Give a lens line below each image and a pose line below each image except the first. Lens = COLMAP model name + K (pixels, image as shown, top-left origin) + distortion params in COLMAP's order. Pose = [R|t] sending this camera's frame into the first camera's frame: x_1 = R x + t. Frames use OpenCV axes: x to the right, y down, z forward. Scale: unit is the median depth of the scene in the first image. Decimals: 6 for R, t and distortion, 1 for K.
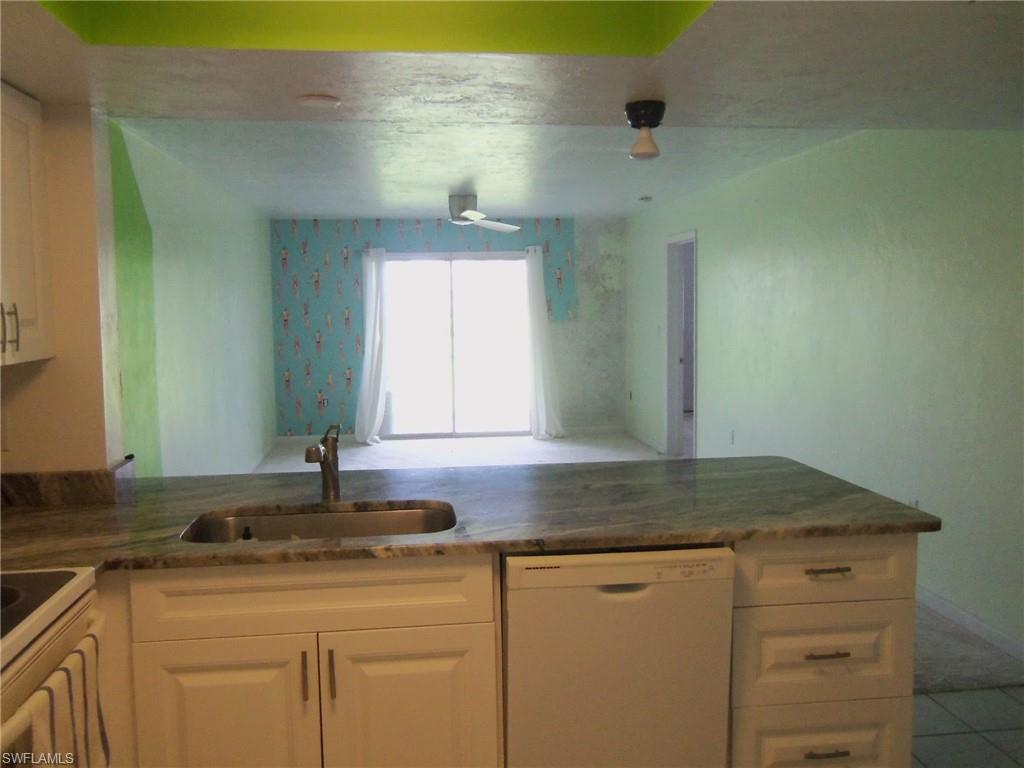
lens RADIAL K [[877.9, 0, 512.0], [0, 877.9, 384.0], [0, 0, 1]] dist [-0.004212, 0.002955]
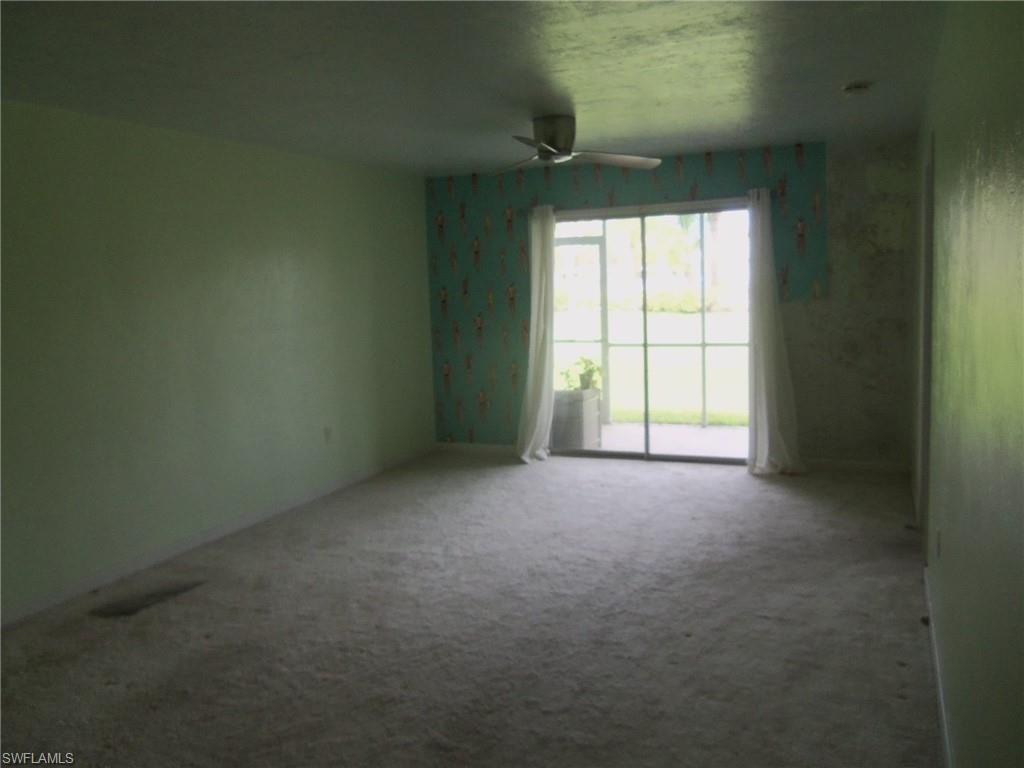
lens RADIAL K [[877.9, 0, 512.0], [0, 877.9, 384.0], [0, 0, 1]] dist [-0.004212, 0.002955]
pose [[0.860165, 0.041522, -0.508322, 0.211844], [-0.022200, 0.998784, 0.044020, -0.032733], [0.509532, -0.026580, 0.860041, 0.321252]]
